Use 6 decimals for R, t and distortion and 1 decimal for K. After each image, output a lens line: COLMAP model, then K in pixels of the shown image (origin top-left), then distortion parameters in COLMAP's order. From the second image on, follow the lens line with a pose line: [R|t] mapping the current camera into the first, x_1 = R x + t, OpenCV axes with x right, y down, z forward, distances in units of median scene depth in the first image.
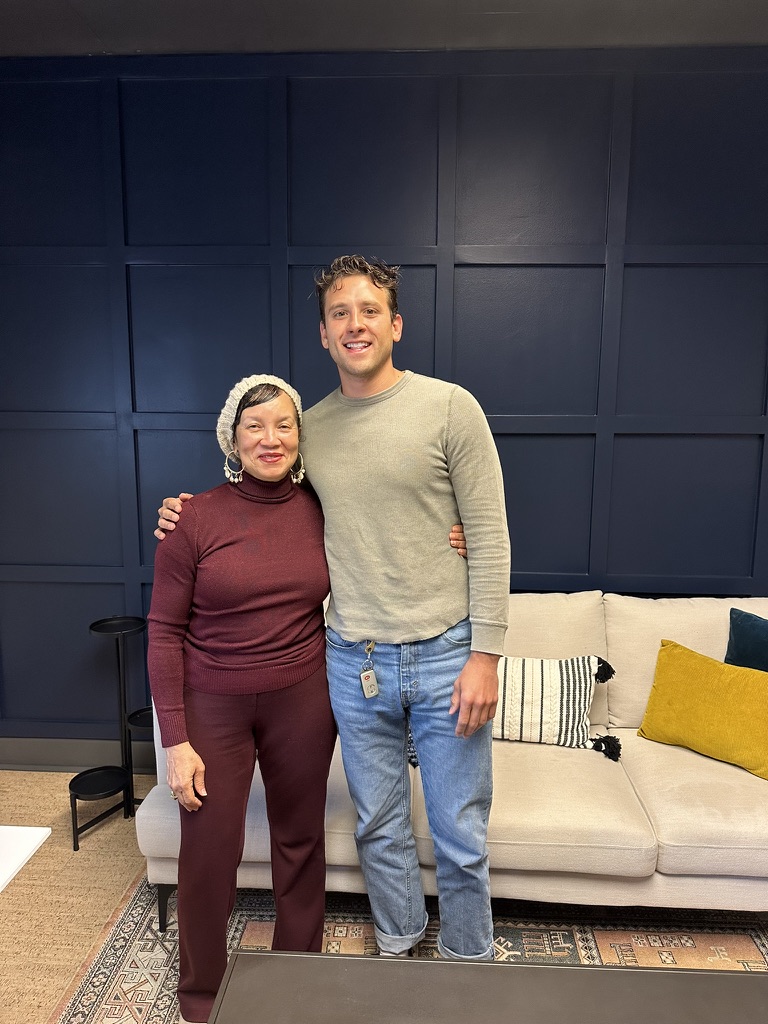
lens RADIAL K [[708.5, 0, 387.9], [0, 708.5, 508.1], [0, 0, 1]] dist [0.025327, -0.019328]
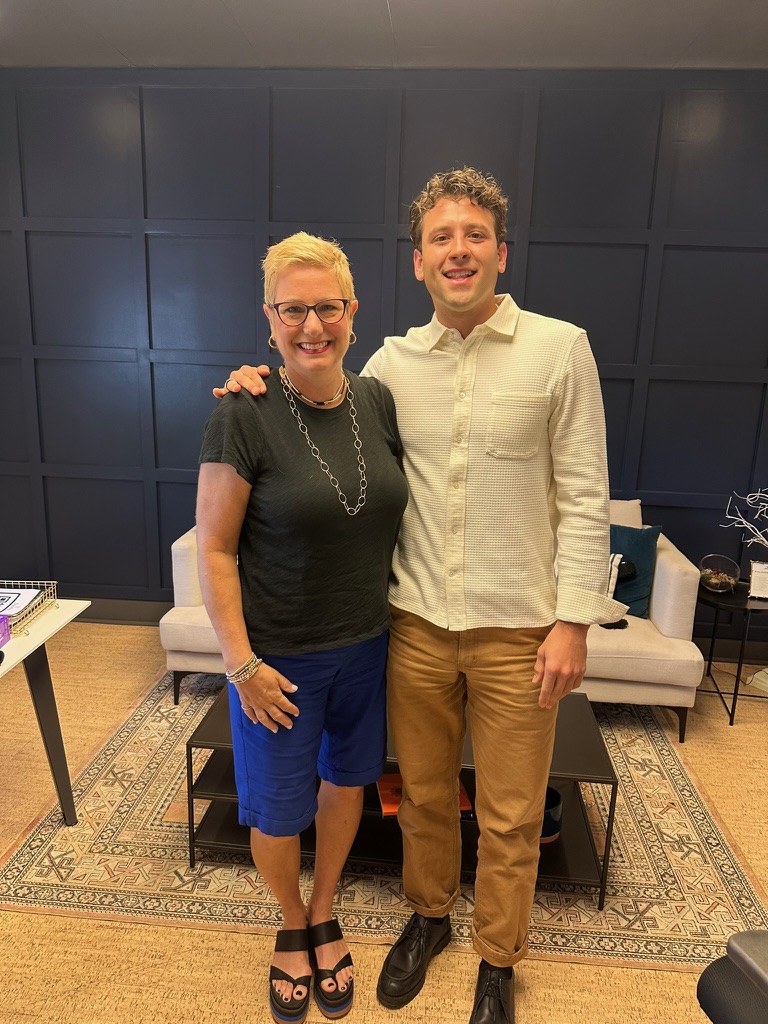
lens RADIAL K [[708.5, 0, 380.9], [0, 708.5, 513.6], [0, 0, 1]] dist [0.025327, -0.019328]
pose [[0.998774, 0.038353, -0.031287, 0.127674], [-0.035539, 0.995661, 0.086005, 0.041463], [0.034450, -0.084788, 0.995803, -0.337099]]
